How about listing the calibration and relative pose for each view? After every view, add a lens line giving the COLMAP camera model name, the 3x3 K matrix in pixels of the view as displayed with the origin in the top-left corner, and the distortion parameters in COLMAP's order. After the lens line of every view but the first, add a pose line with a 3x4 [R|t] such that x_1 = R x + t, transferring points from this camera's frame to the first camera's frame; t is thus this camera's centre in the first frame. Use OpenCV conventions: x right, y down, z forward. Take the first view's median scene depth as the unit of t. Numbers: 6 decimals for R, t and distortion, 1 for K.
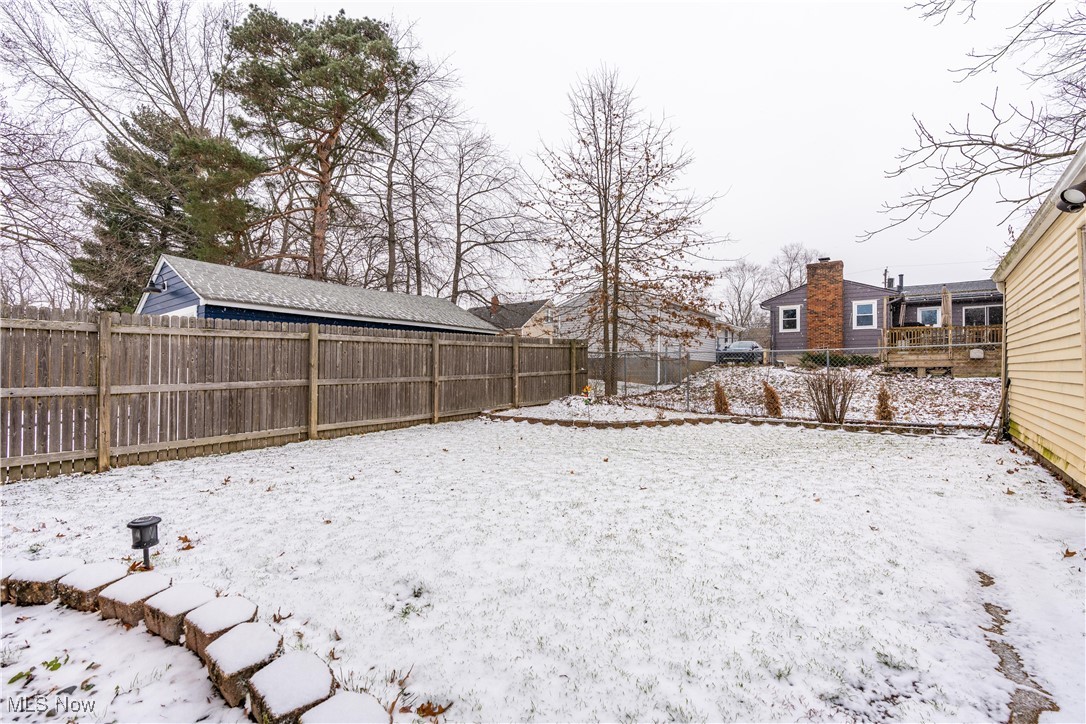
lens RADIAL K [[489.2, 0, 554.0], [0, 489.2, 356.1], [0, 0, 1]] dist [-0.001583, 0.000086]
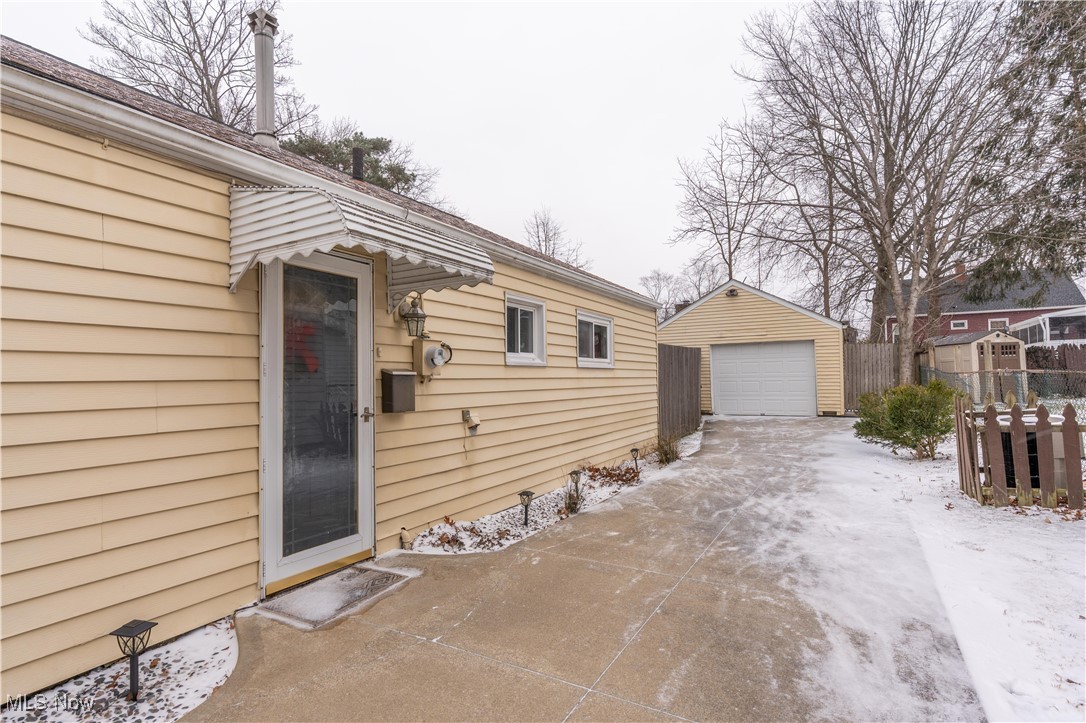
lens RADIAL K [[533.1, 0, 543.0], [0, 533.1, 361.5], [0, 0, 1]] dist [-0.031653, 0.000042]
pose [[0.989356, -0.013867, 0.144852, -0.185929], [0.014849, 0.999873, -0.005705, -0.022220], [-0.144755, 0.007796, 0.989437, -0.894746]]
